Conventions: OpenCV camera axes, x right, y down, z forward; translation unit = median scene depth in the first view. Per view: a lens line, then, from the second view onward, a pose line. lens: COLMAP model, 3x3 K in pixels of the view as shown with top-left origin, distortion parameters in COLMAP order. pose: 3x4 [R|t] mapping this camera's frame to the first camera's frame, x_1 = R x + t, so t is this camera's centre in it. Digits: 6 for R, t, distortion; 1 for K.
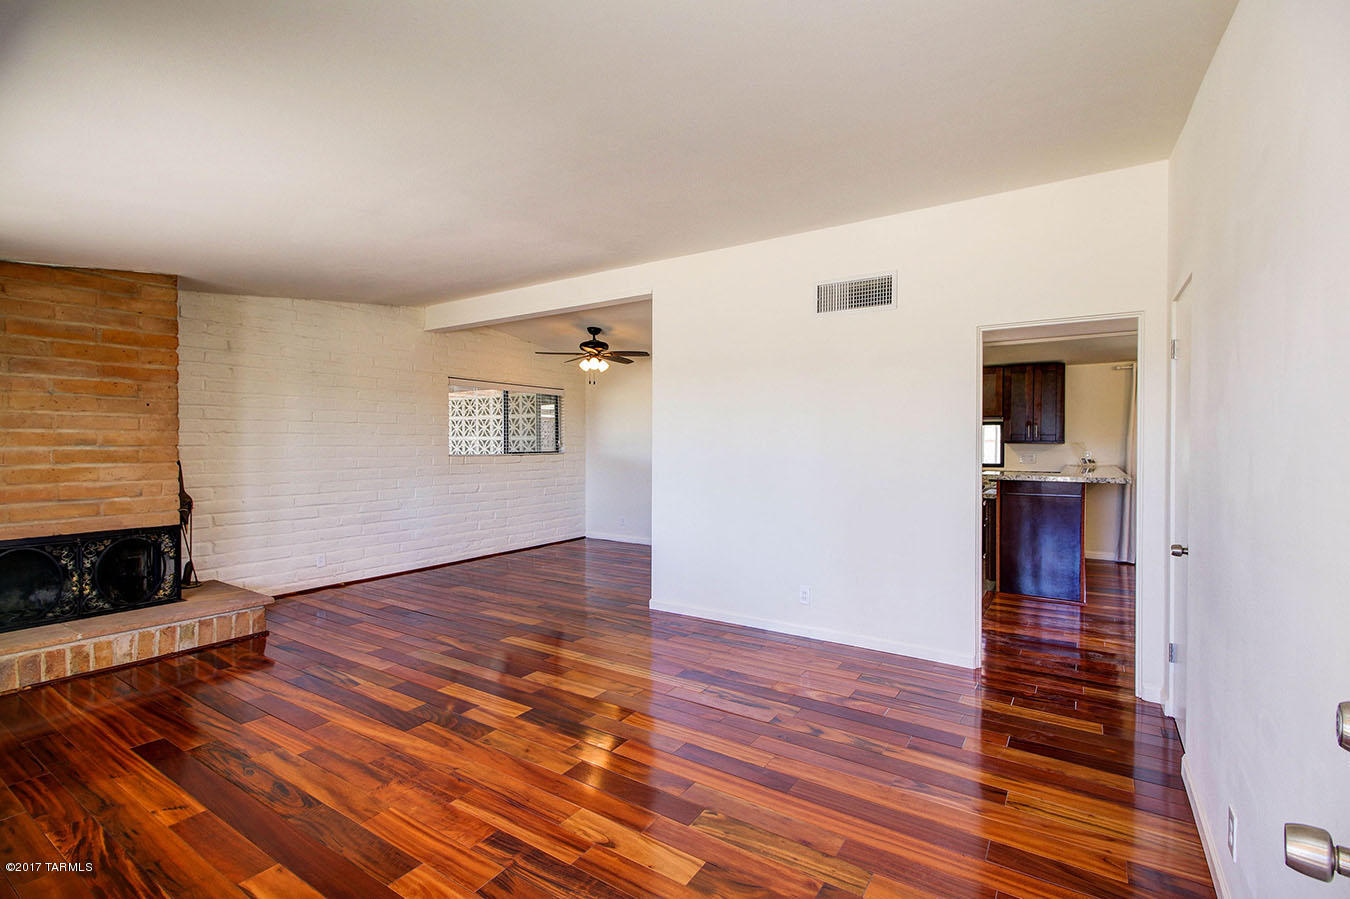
lens RADIAL K [[618.9, 0, 675.0], [0, 618.9, 449.5], [0, 0, 1]] dist [0.016050, -0.000384]
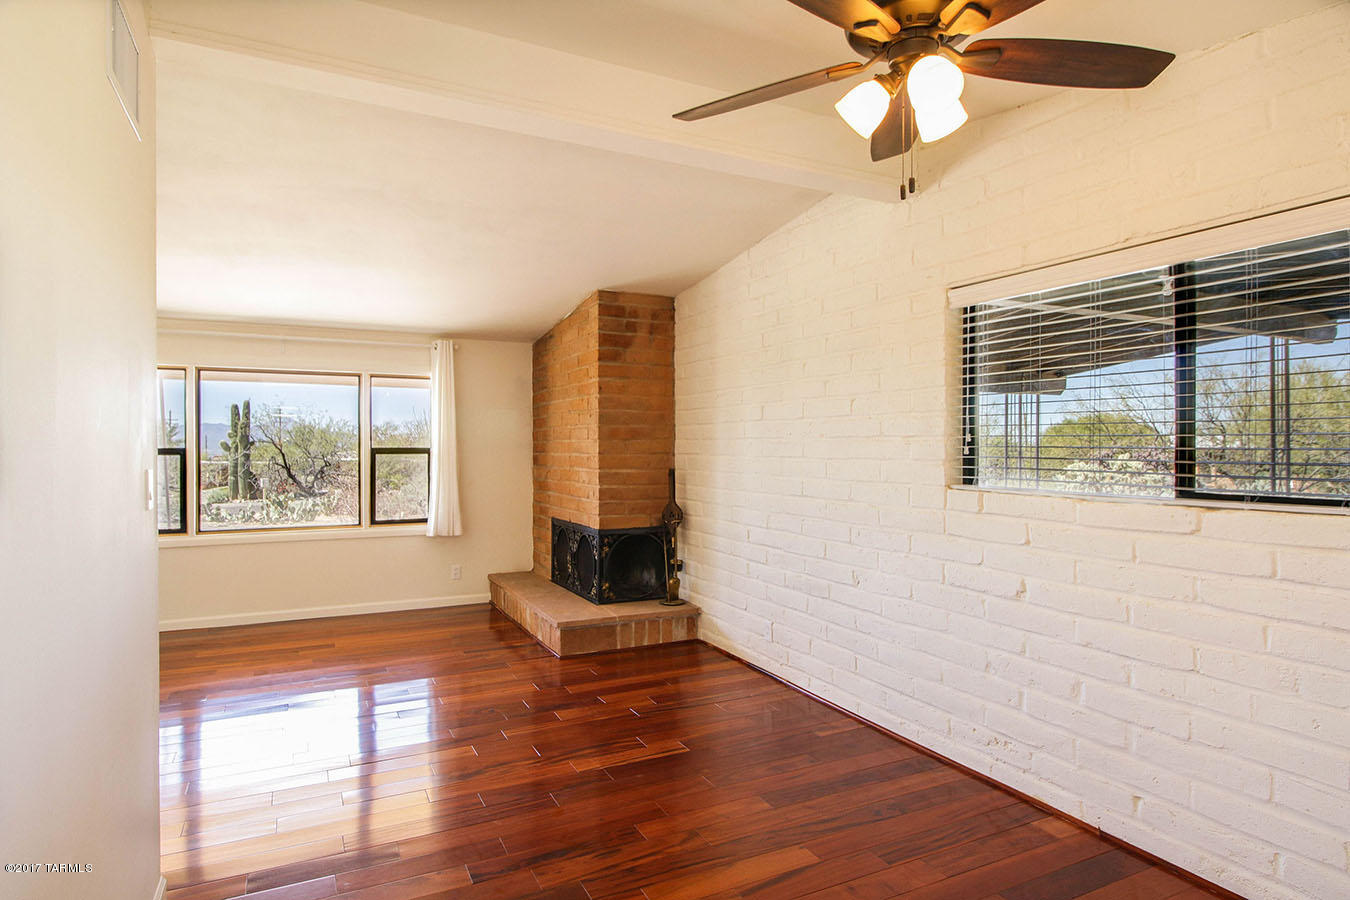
lens RADIAL K [[765.0, 0, 675.0], [0, 765.0, 450.0], [0, 0, 1]] dist [-0.004943, -0.000635]
pose [[-0.502941, 0.004008, -0.864311, 0.257312], [-0.011283, 0.999874, 0.011203, -0.030475], [0.864247, 0.015387, -0.502832, 1.906646]]
